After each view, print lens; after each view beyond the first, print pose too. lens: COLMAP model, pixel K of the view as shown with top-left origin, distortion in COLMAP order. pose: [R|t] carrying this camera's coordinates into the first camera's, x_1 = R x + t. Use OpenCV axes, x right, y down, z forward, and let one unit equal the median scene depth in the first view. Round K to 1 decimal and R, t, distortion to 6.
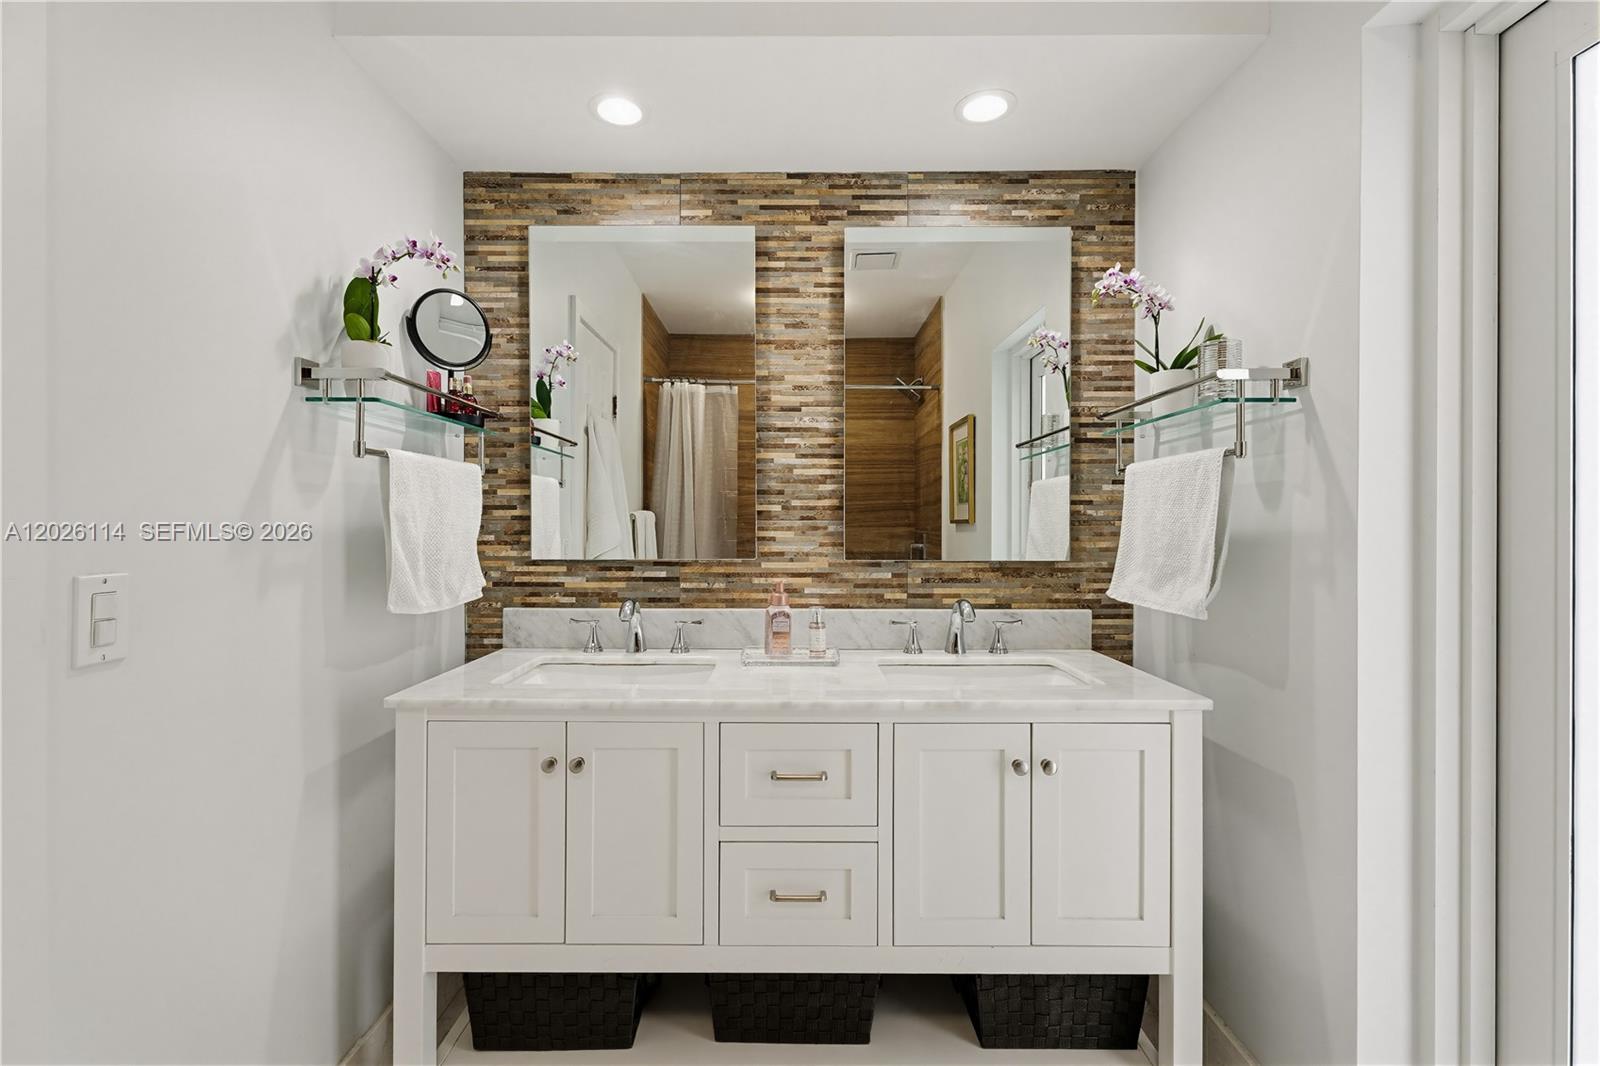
lens RADIAL K [[719.9, 0, 797.9], [0, 719.9, 527.2], [0, 0, 1]] dist [0.003268, 0.000070]
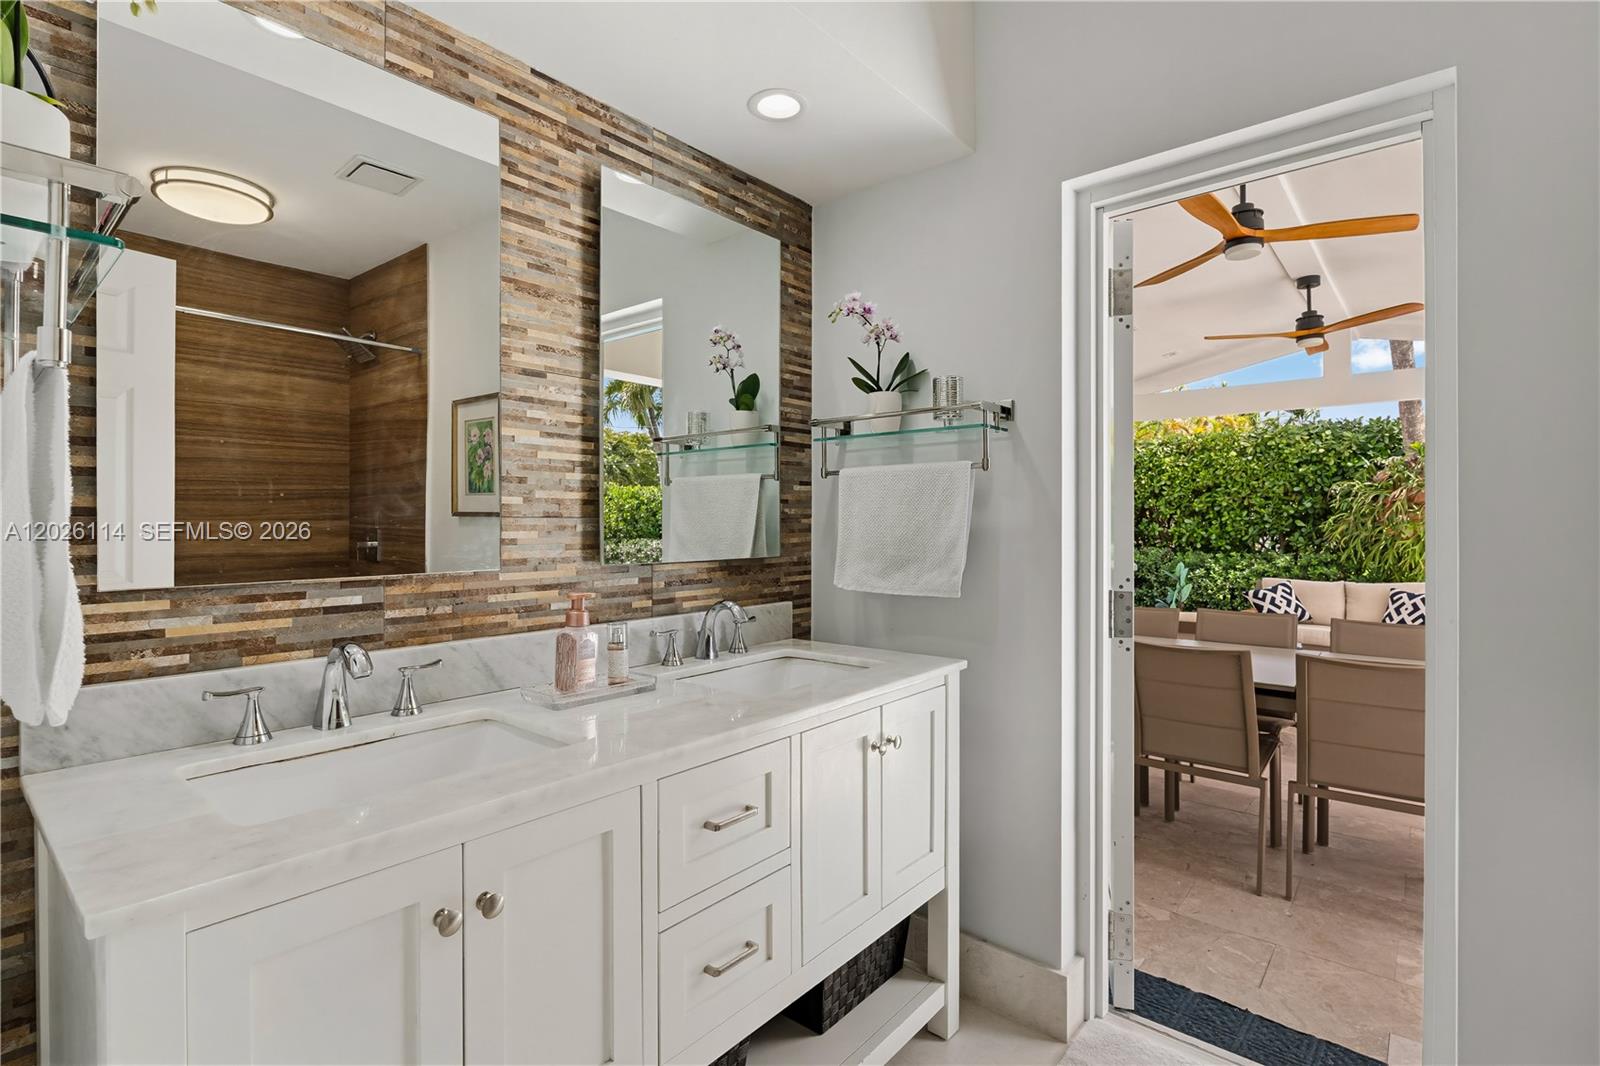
lens RADIAL K [[772.6, 0, 801.7], [0, 772.6, 518.3], [0, 0, 1]] dist [-0.000835, 0.000073]
pose [[0.635685, 0.001567, 0.771947, -0.468323], [-0.001523, 0.999999, -0.000777, -0.008333], [-0.771947, -0.000682, 0.635687, 0.250341]]
